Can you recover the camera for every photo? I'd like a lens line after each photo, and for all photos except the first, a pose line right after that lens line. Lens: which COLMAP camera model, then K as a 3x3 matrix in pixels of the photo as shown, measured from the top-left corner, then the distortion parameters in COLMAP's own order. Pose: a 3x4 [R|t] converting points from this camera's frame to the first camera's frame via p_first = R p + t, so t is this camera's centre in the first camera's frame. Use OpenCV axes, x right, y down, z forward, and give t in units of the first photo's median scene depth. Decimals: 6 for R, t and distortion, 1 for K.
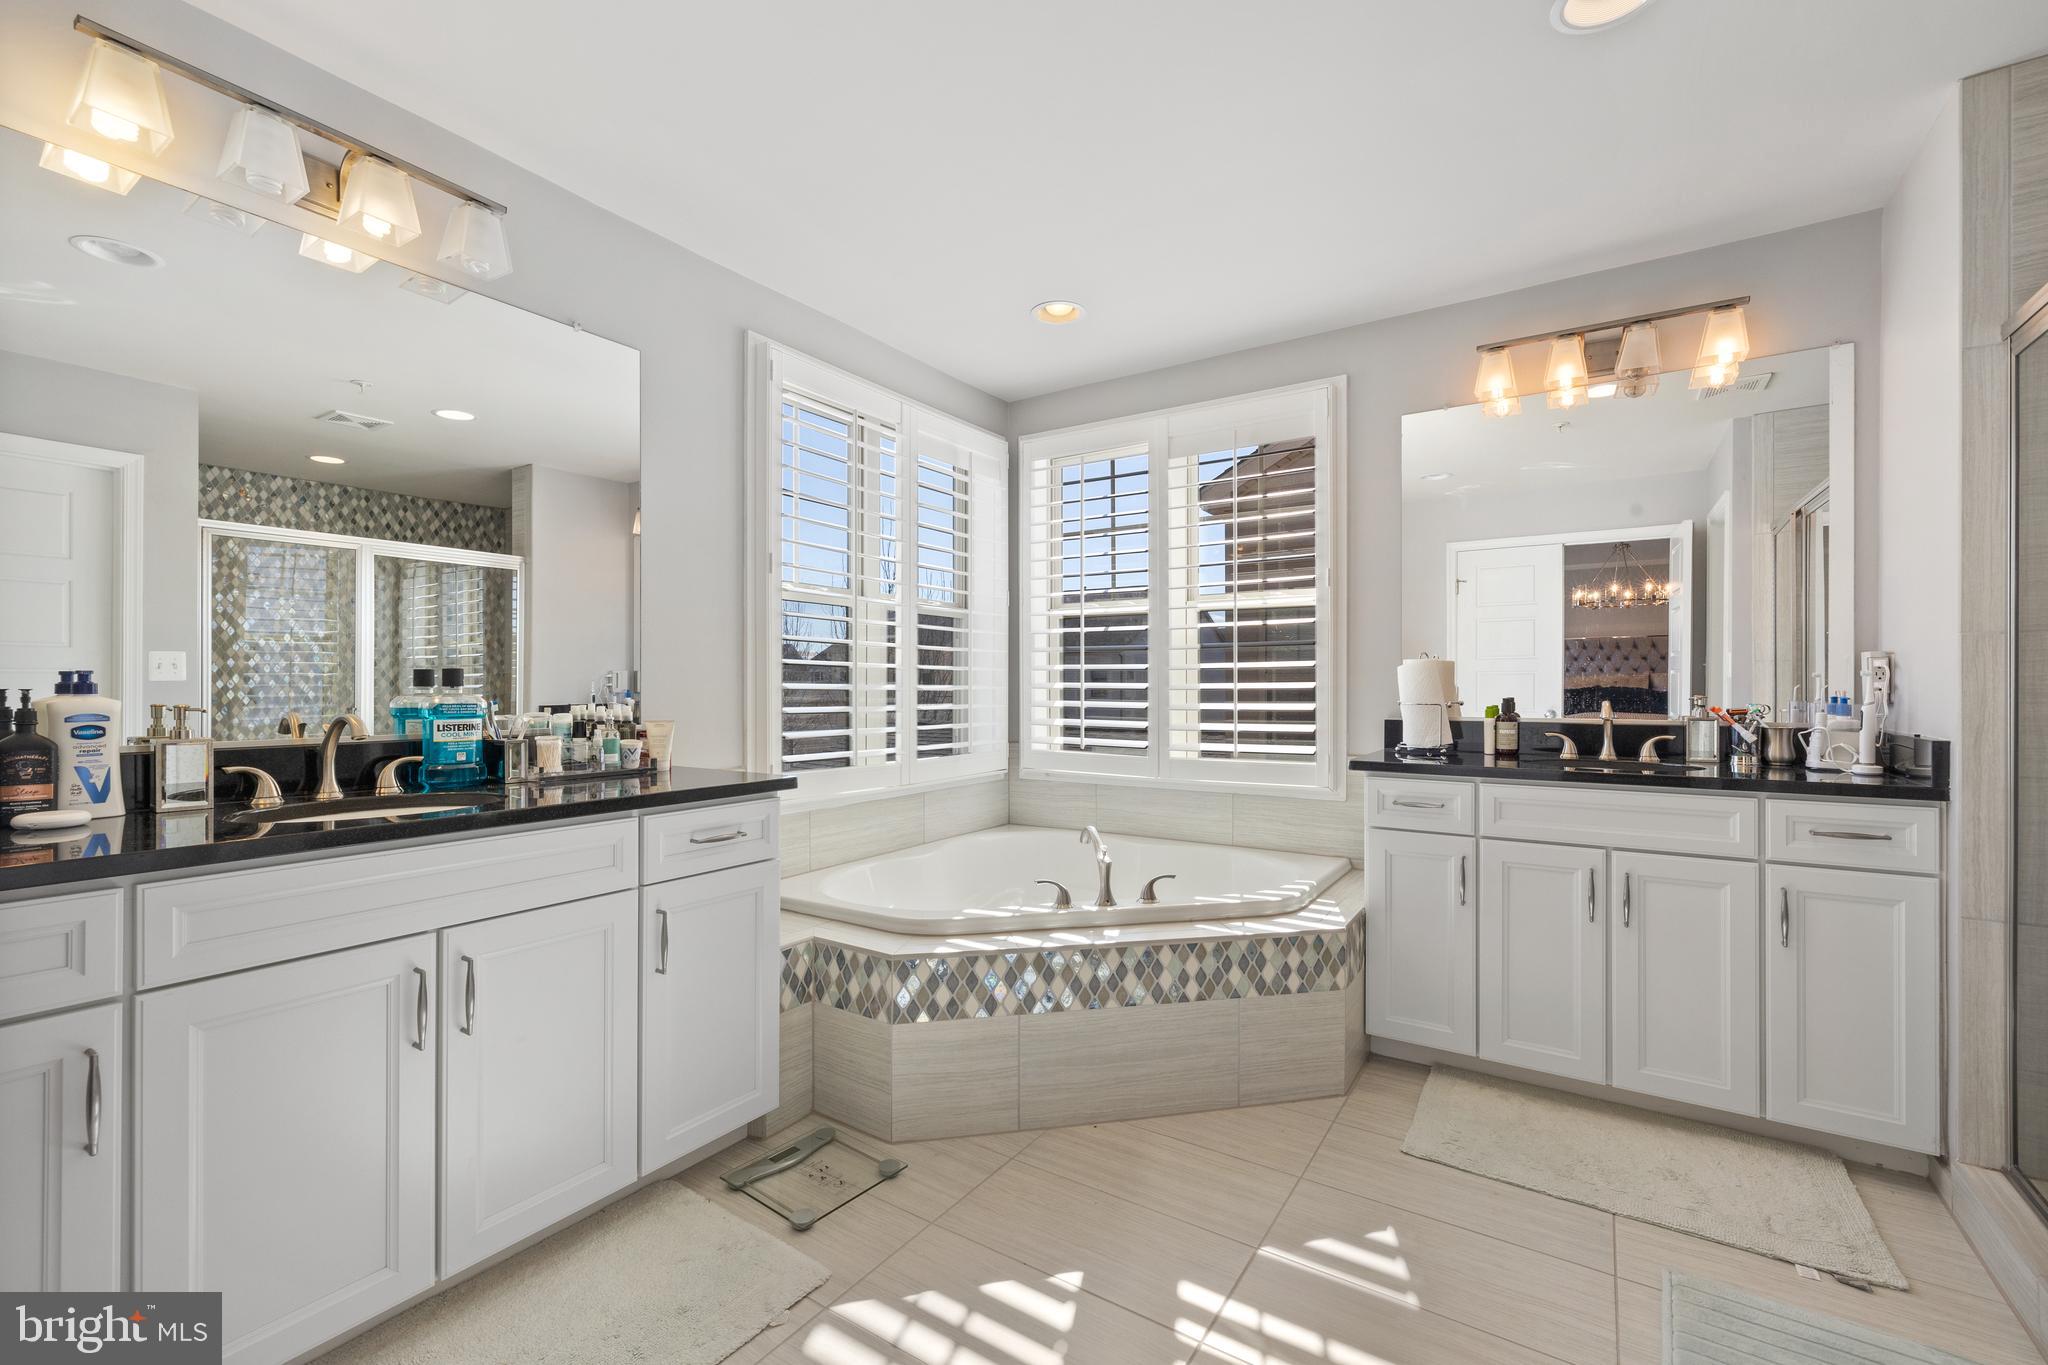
lens RADIAL K [[854.9, 0, 1024.0], [0, 854.9, 682.5], [0, 0, 1]] dist [-0.000130, -0.000032]
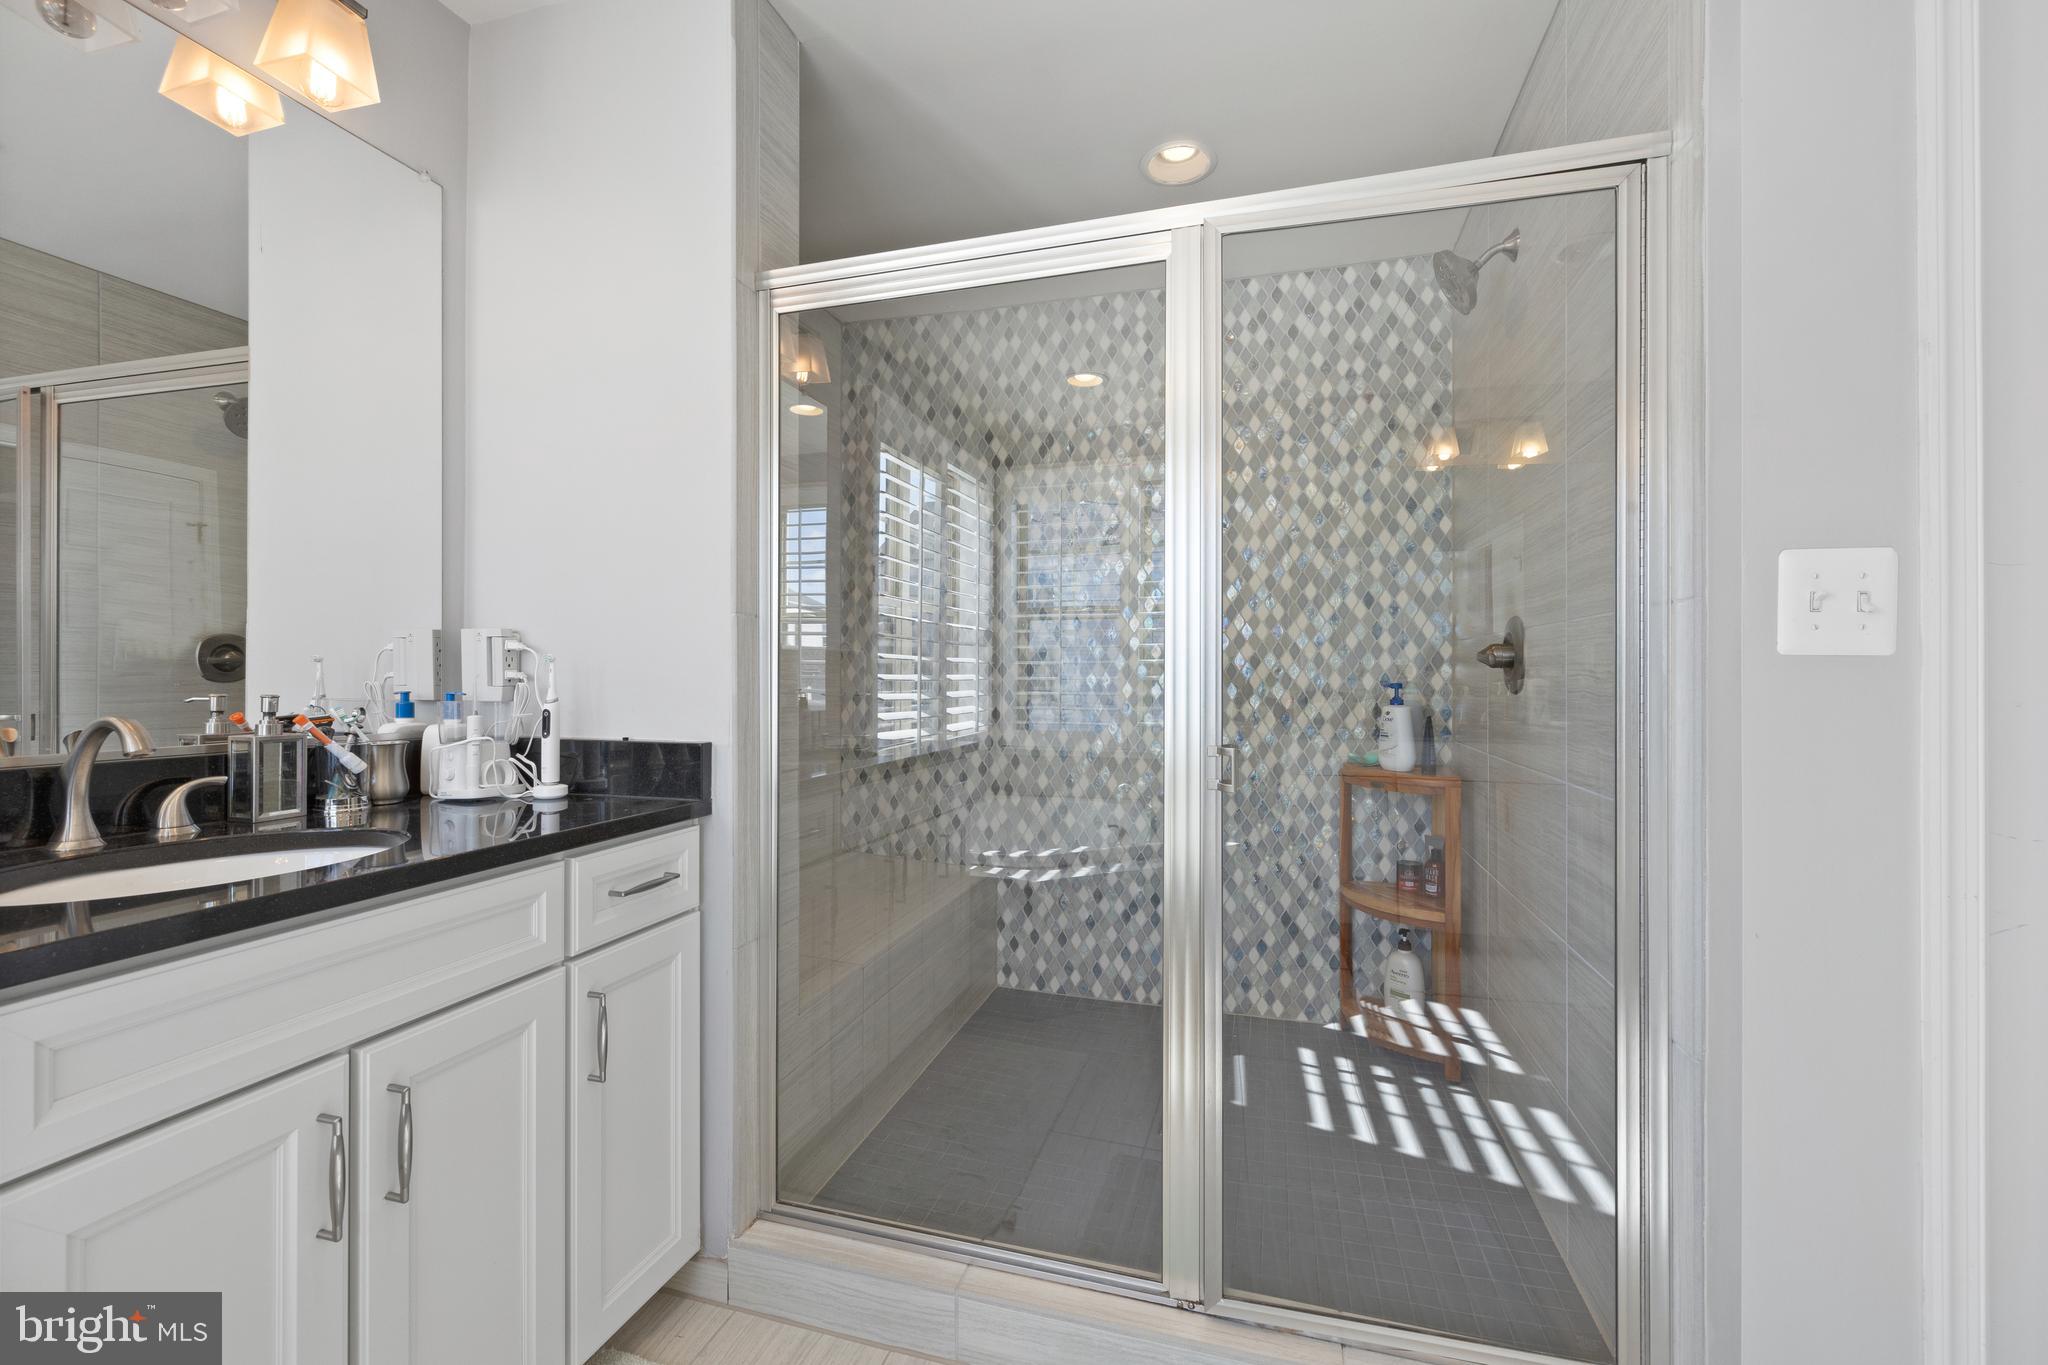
lens RADIAL K [[872.8, 0, 1020.3], [0, 872.8, 673.5], [0, 0, 1]] dist [0.006138, 0.000044]
pose [[-0.299950, 0.000510, 0.953955, 0.155080], [-0.003599, 0.999992, -0.001666, 0.001521], [-0.953948, -0.003933, -0.299946, 0.830382]]
